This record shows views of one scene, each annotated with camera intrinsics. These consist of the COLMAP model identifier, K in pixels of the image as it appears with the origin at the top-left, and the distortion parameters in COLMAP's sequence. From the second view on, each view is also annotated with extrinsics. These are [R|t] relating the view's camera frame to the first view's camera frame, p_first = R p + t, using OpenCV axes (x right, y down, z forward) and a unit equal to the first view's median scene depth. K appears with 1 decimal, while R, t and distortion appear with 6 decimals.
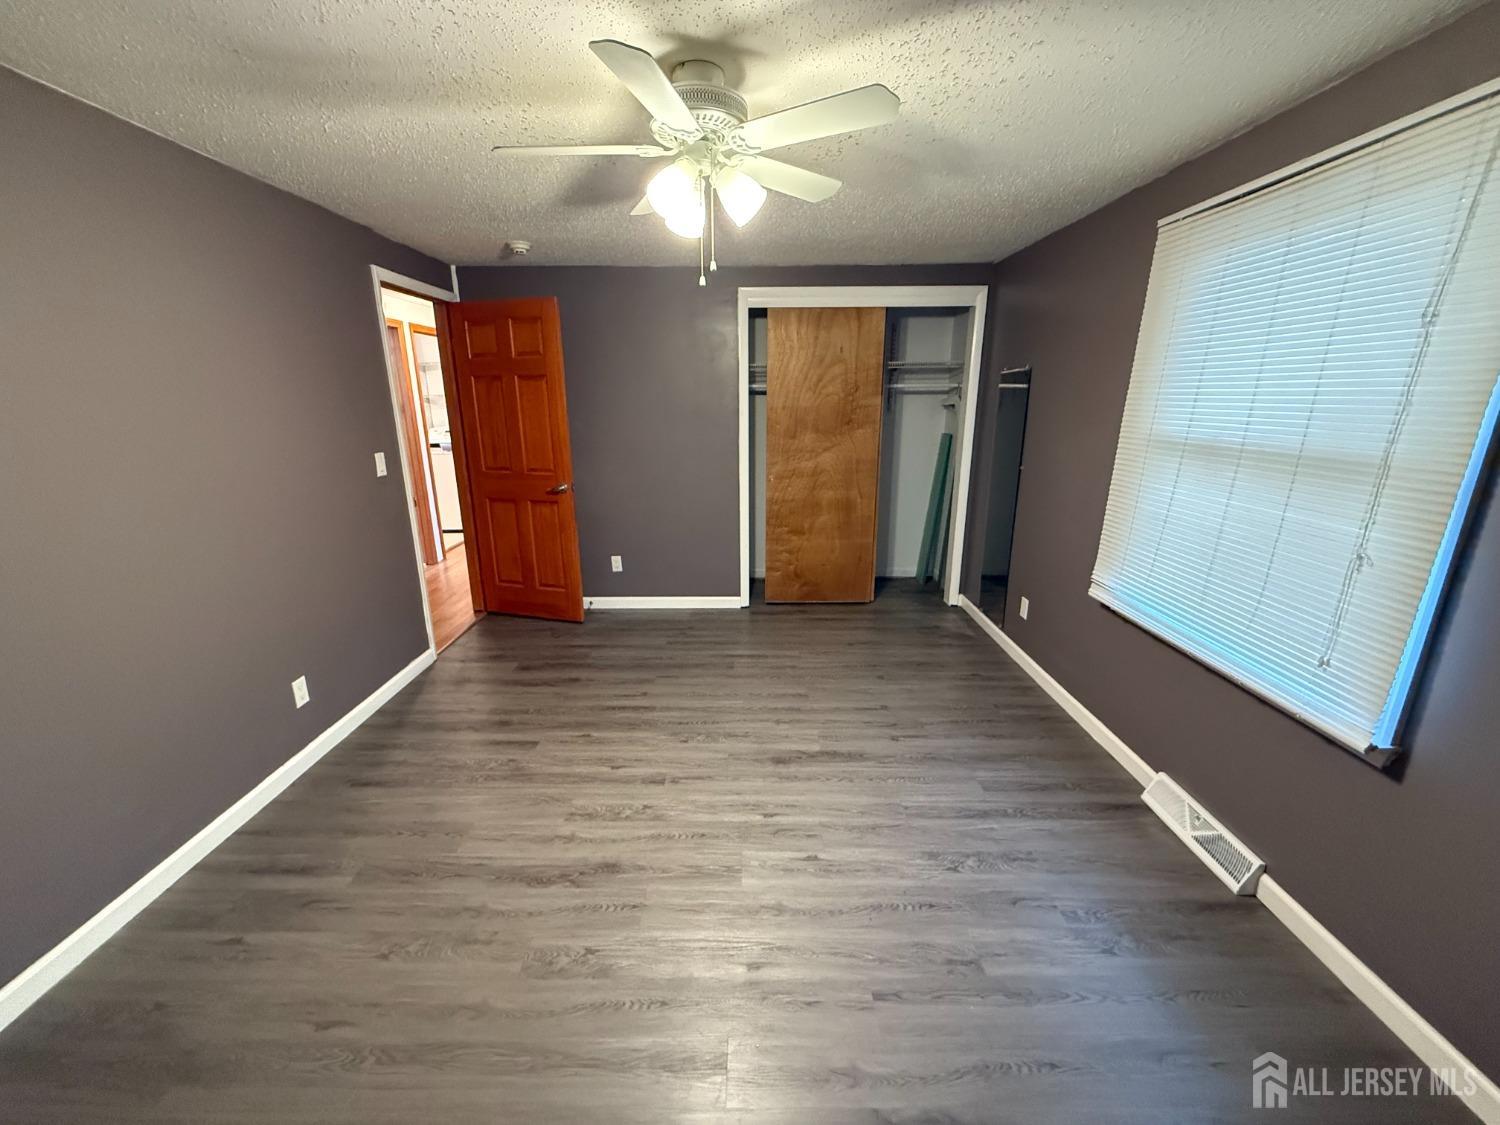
lens RADIAL K [[601.0, 0, 743.9], [0, 601.0, 563.6], [0, 0, 1]] dist [-0.000062, -0.000376]
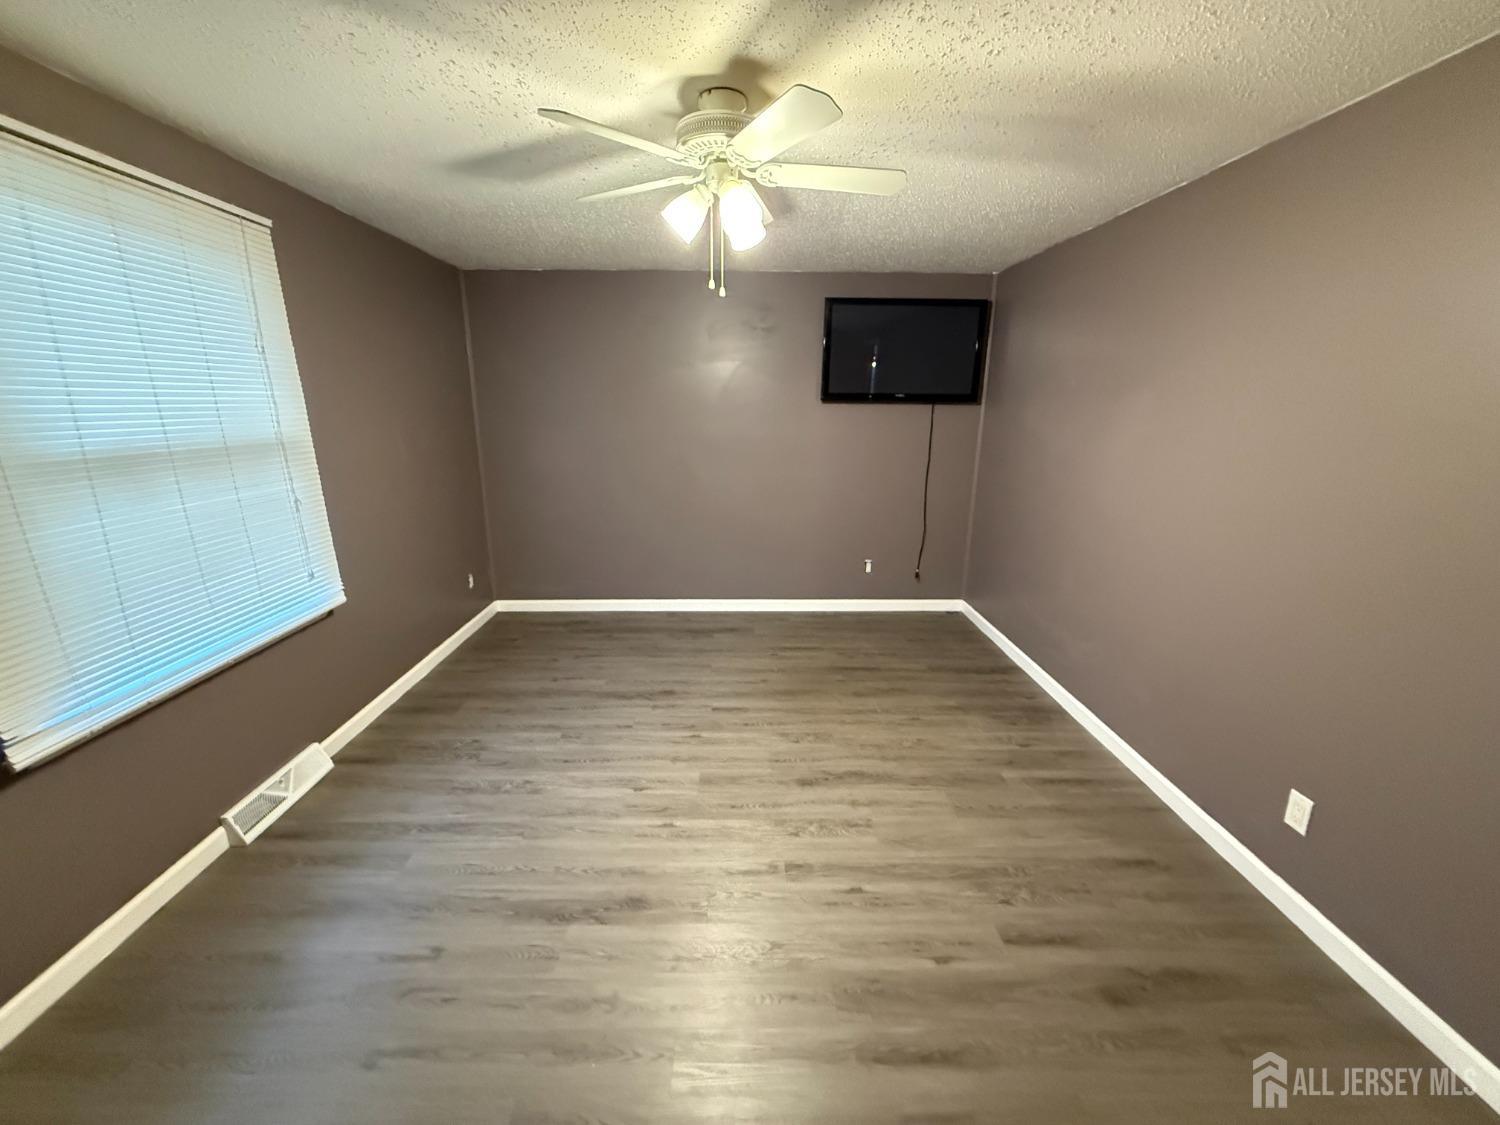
lens RADIAL K [[601.0, 0, 743.4], [0, 601.0, 561.4], [0, 0, 1]] dist [-0.000062, -0.000376]
pose [[-0.999881, -0.000464, -0.015446, -0.070467], [-0.008243, 0.861452, 0.507771, -0.478161], [0.013070, 0.507838, -0.861353, 1.720121]]
